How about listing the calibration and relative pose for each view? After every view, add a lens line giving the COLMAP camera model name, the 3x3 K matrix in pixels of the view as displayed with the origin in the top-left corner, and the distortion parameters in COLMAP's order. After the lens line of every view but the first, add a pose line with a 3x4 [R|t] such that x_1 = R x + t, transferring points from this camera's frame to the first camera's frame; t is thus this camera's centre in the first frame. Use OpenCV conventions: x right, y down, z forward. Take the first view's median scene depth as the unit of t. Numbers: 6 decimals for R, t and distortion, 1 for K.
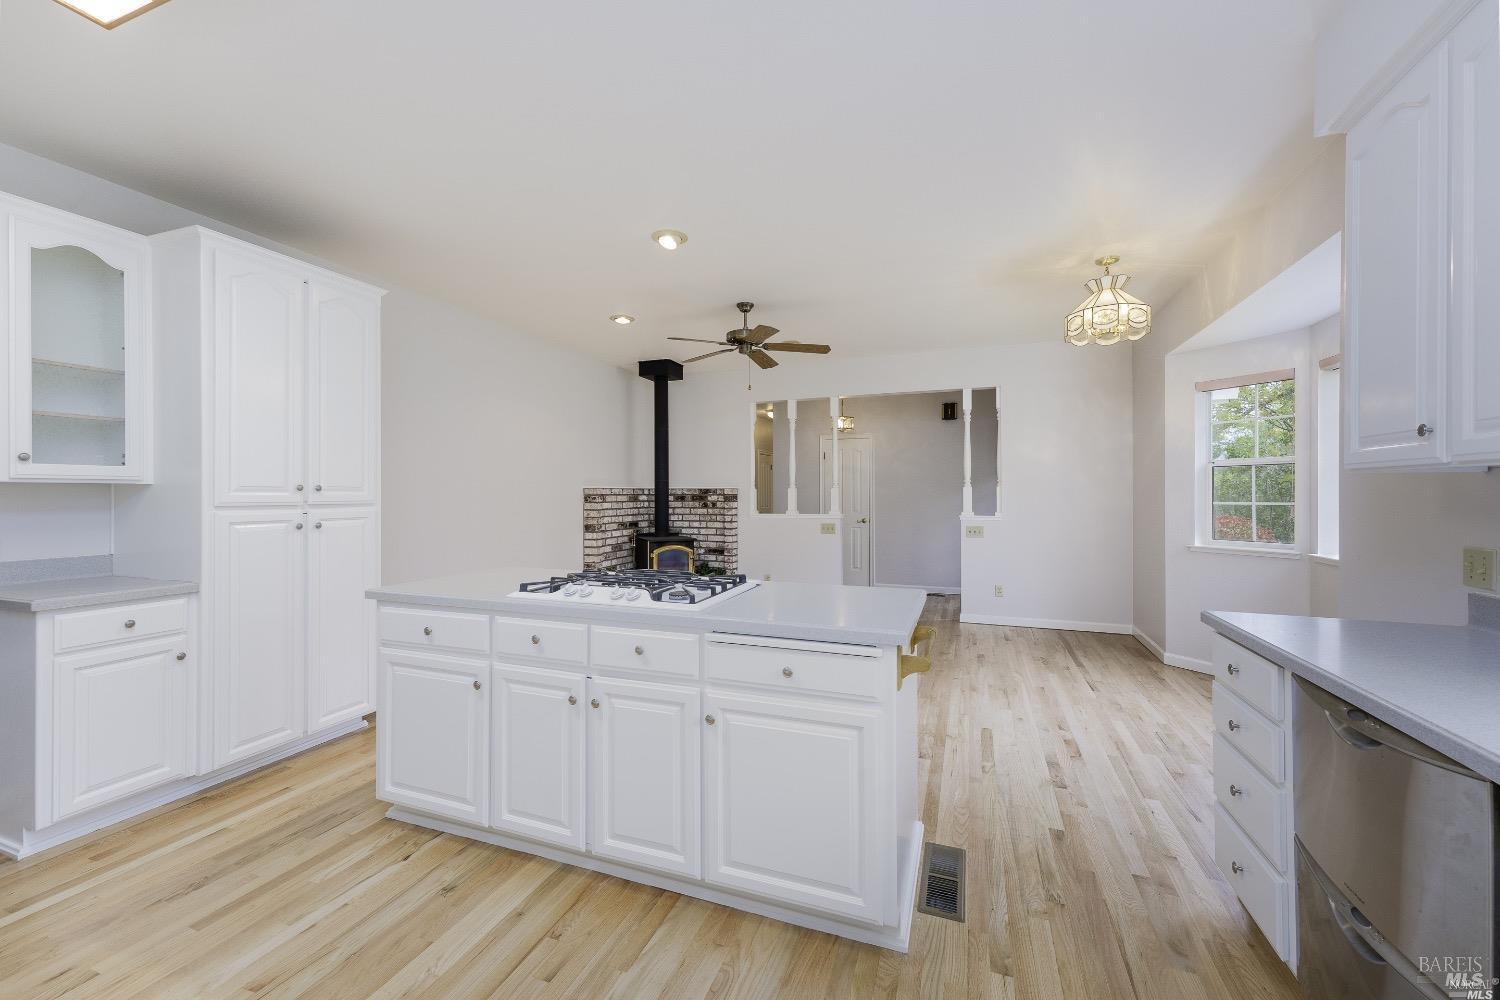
lens RADIAL K [[599.2, 0, 750.0], [0, 599.2, 500.0], [0, 0, 1]] dist [0.001487, 0.000143]
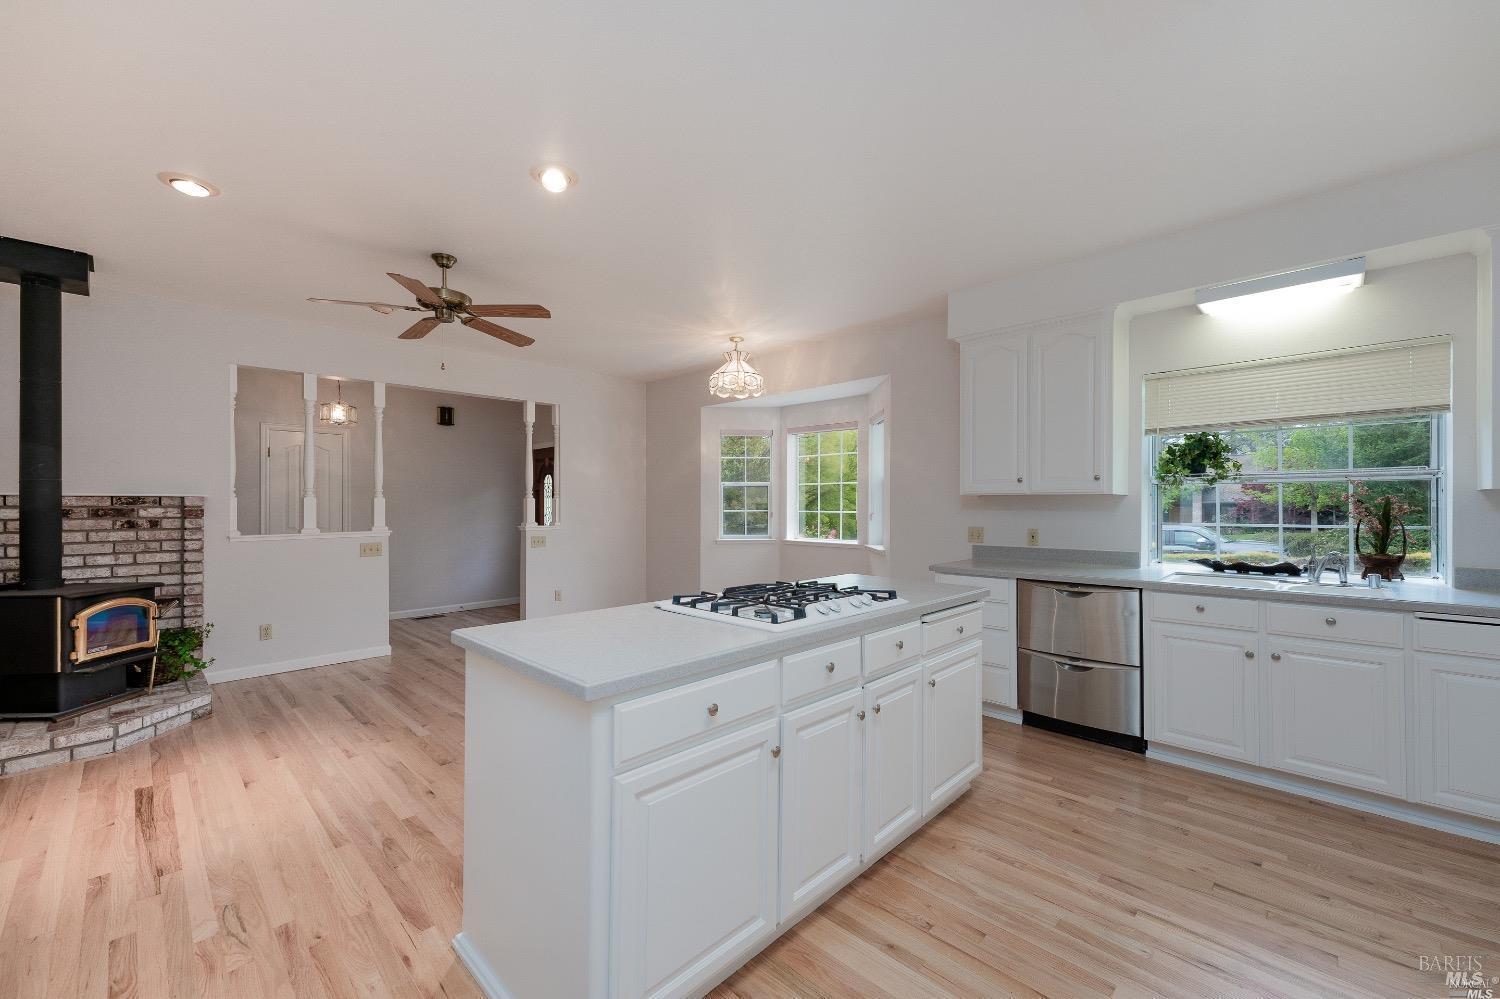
lens RADIAL K [[595.0, 0, 750.5], [0, 595.0, 509.8], [0, 0, 1]] dist [0.011678, -0.000001]
pose [[0.402730, -0.008252, 0.915281, -0.408430], [0.009683, 0.999942, 0.004755, -0.003303], [-0.915267, 0.006948, 0.402787, 0.249344]]
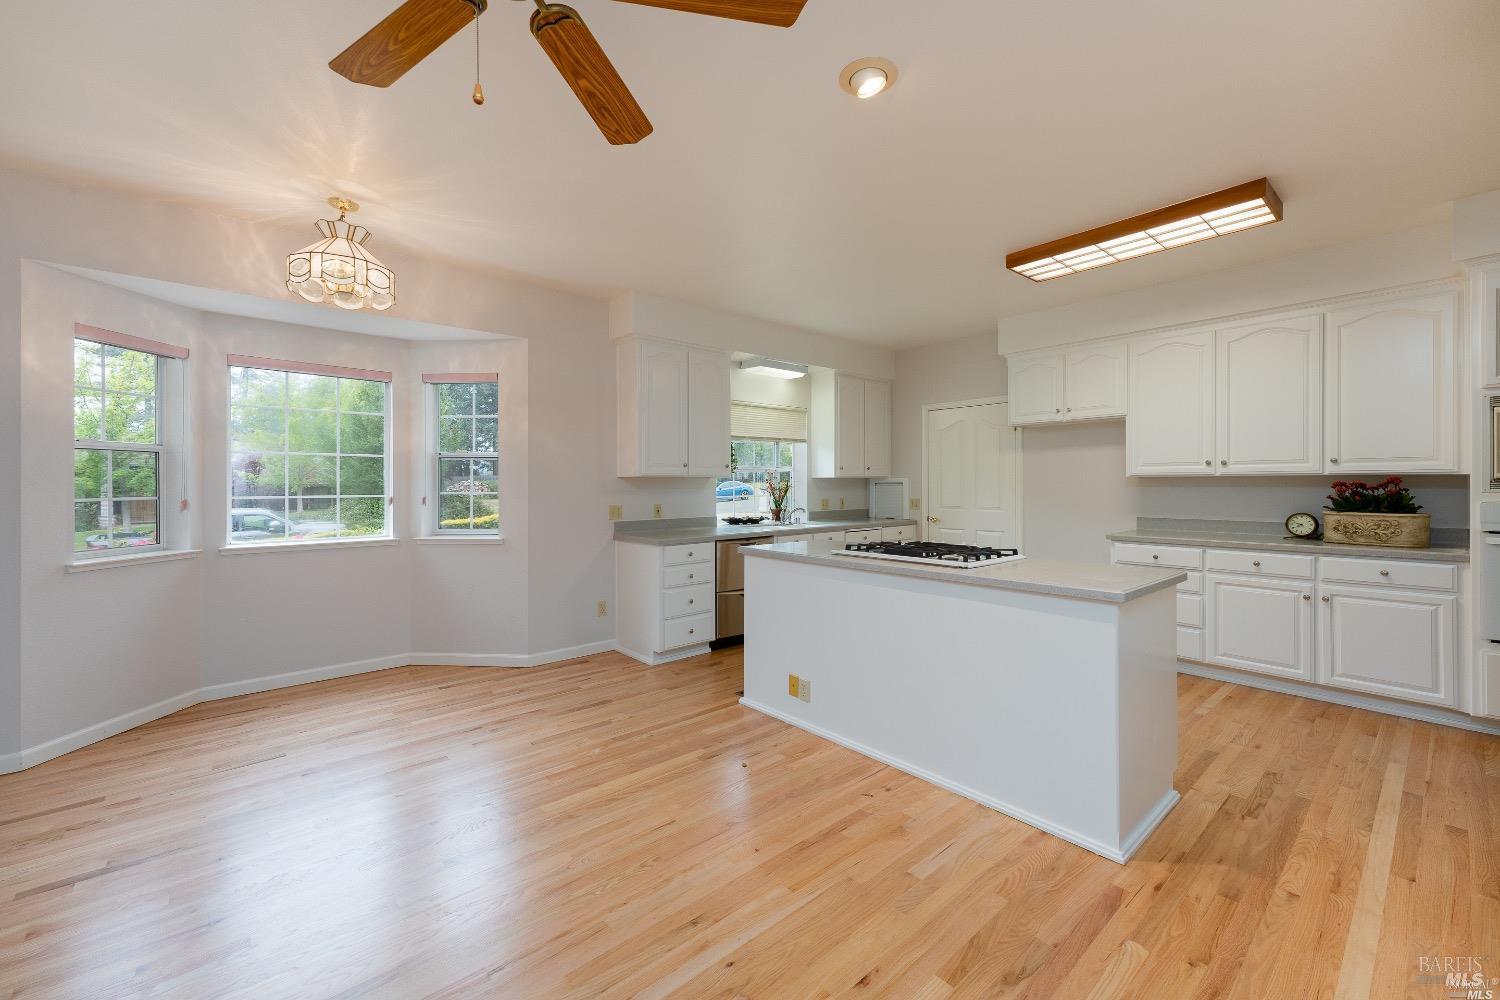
lens RADIAL K [[593.1, 0, 752.0], [0, 593.1, 495.3], [0, 0, 1]] dist [0.001774, 0.000068]
pose [[-0.874258, -0.005458, 0.485430, -0.181490], [0.007637, 0.999658, 0.024994, -0.007990], [-0.485401, 0.025559, -0.873918, 0.881974]]
